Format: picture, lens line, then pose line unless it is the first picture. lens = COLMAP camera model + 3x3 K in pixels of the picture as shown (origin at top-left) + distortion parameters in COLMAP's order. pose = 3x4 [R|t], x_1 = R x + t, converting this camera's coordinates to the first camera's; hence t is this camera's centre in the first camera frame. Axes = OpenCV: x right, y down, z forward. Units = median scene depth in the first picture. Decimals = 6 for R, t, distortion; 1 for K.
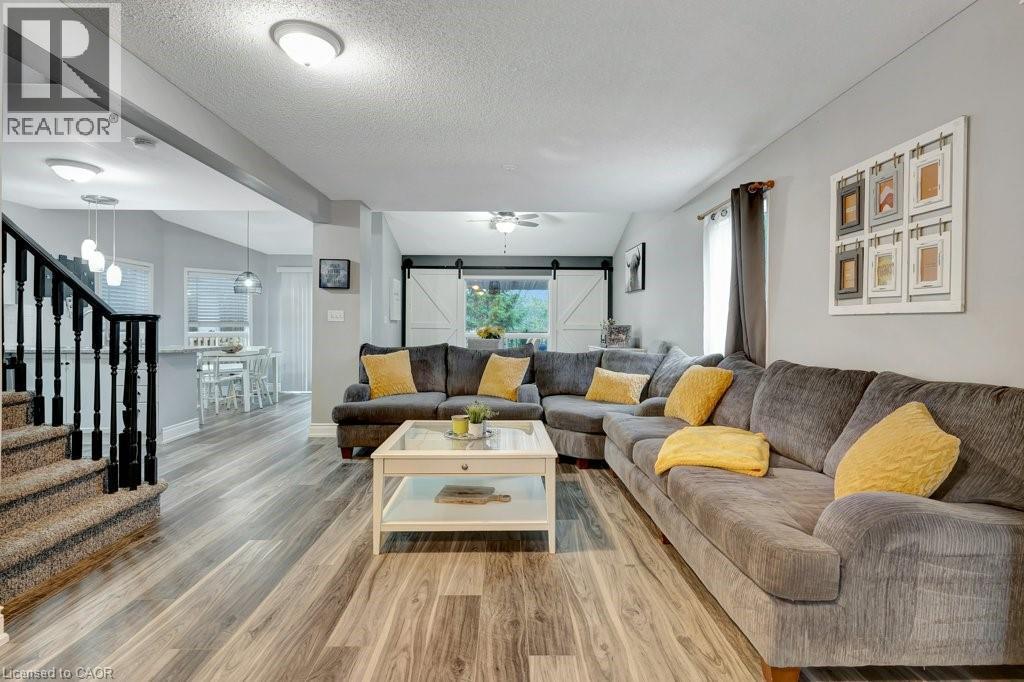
lens RADIAL K [[487.7, 0, 495.6], [0, 487.7, 330.5], [0, 0, 1]] dist [0.002320, -0.000971]
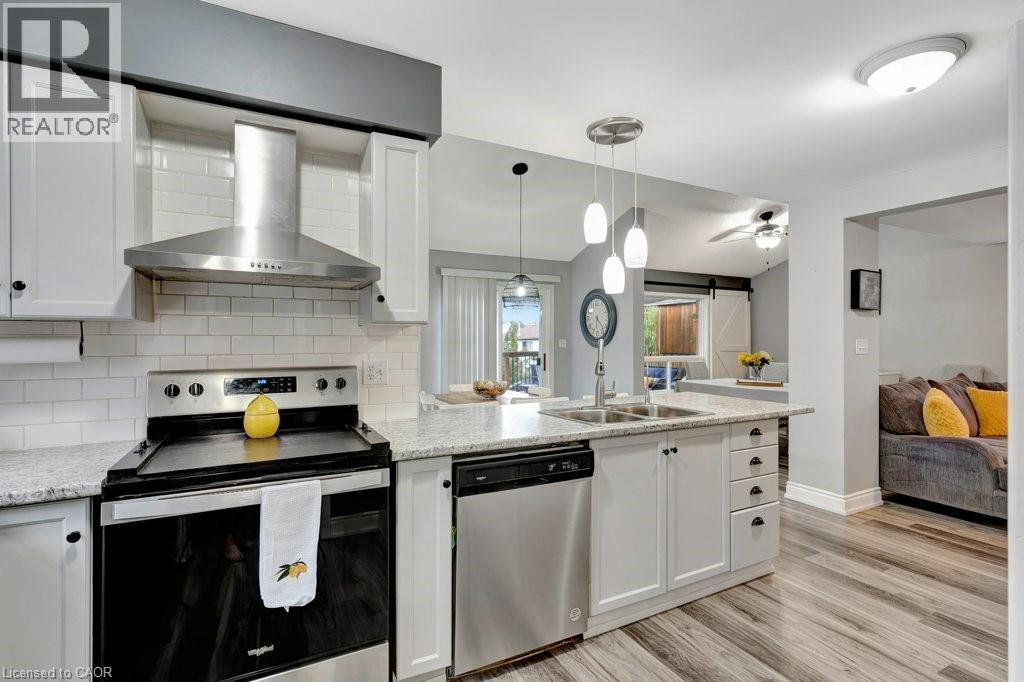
lens RADIAL K [[487.7, 0, 513.8], [0, 487.7, 337.8], [0, 0, 1]] dist [0.002320, -0.000971]
pose [[0.889369, -0.000703, 0.457190, -1.297606], [0.005159, 0.999951, -0.008497, -0.046269], [-0.457162, 0.009916, 0.889328, 0.657154]]
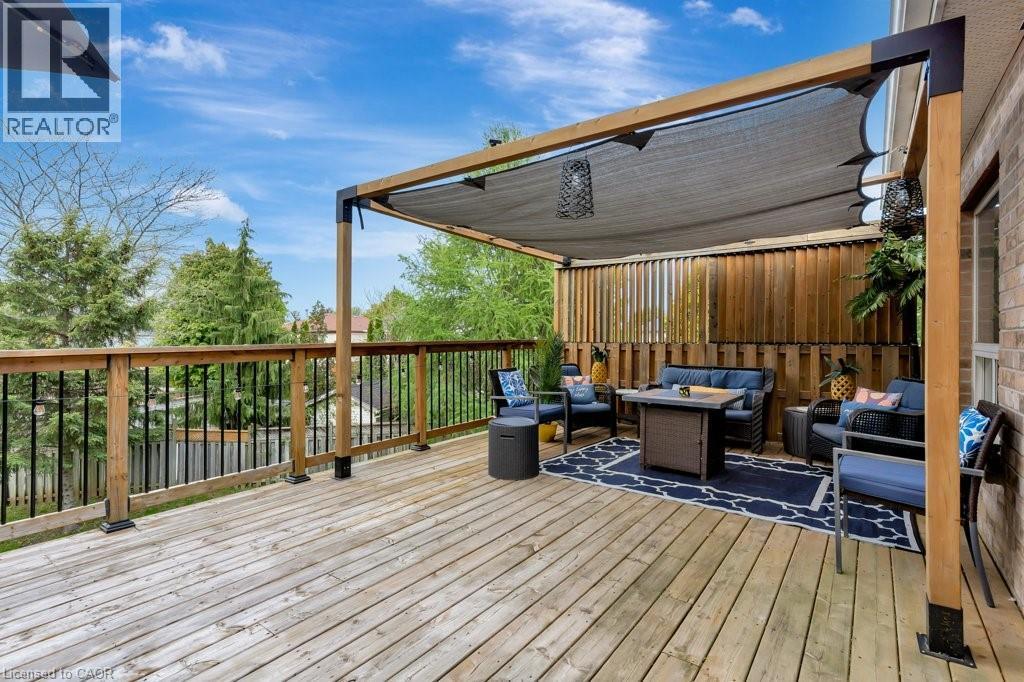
lens RADIAL K [[487.7, 0, 512.2], [0, 487.7, 338.9], [0, 0, 1]] dist [0.002320, -0.000971]
pose [[0.598895, -0.006846, 0.800798, -0.928981], [0.006925, 0.999970, 0.003370, -0.002371], [-0.800798, 0.003527, 0.598925, 2.145334]]
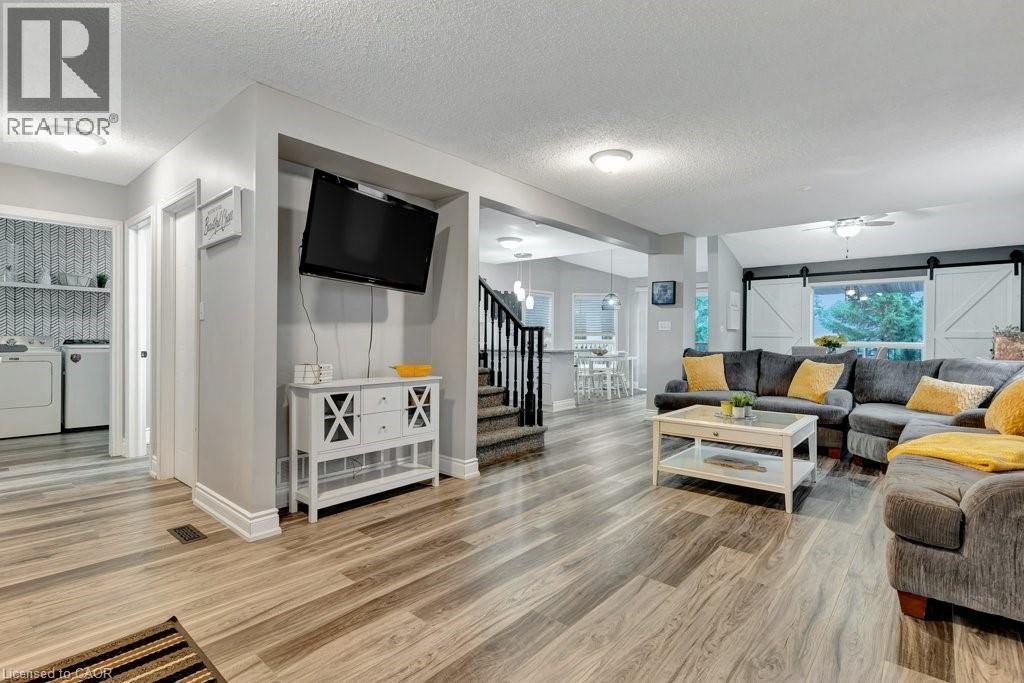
lens RADIAL K [[487.7, 0, 512.2], [0, 487.7, 337.1], [0, 0, 1]] dist [0.002320, -0.000971]
pose [[0.749364, -0.001705, -0.662156, 0.268991], [-0.005110, 0.999952, -0.008357, 0.014555], [0.662138, 0.009646, 0.749319, -0.263808]]
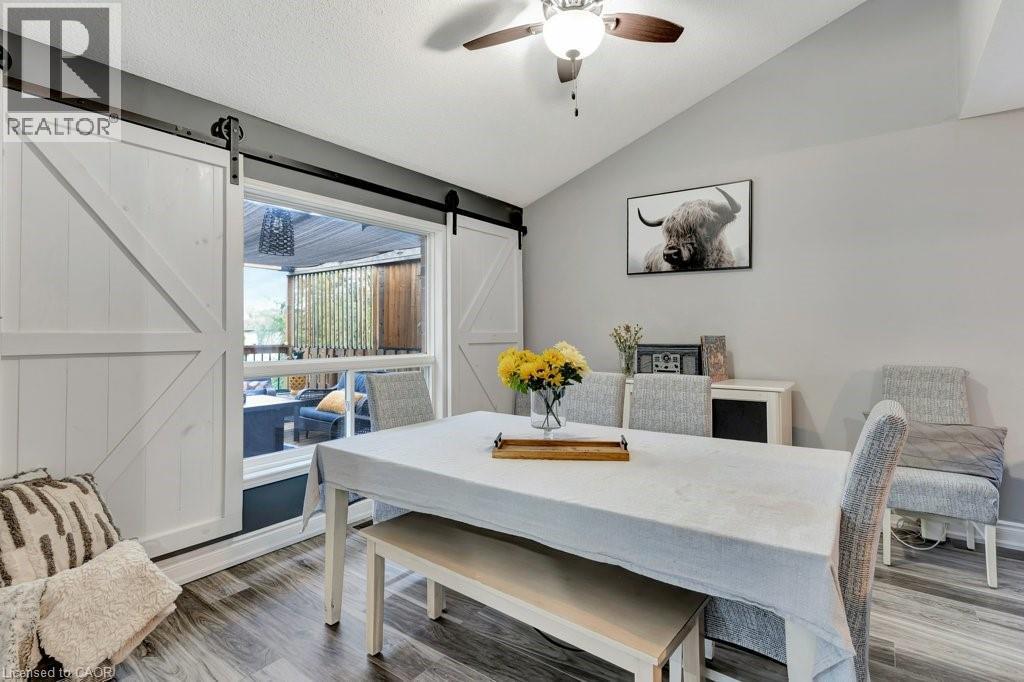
lens RADIAL K [[487.7, 0, 513.2], [0, 487.7, 337.3], [0, 0, 1]] dist [0.002320, -0.000971]
pose [[0.601123, -0.014121, 0.799032, -0.409566], [0.009154, 0.999900, 0.010784, -0.027532], [-0.799104, 0.000832, 0.601192, 1.348383]]
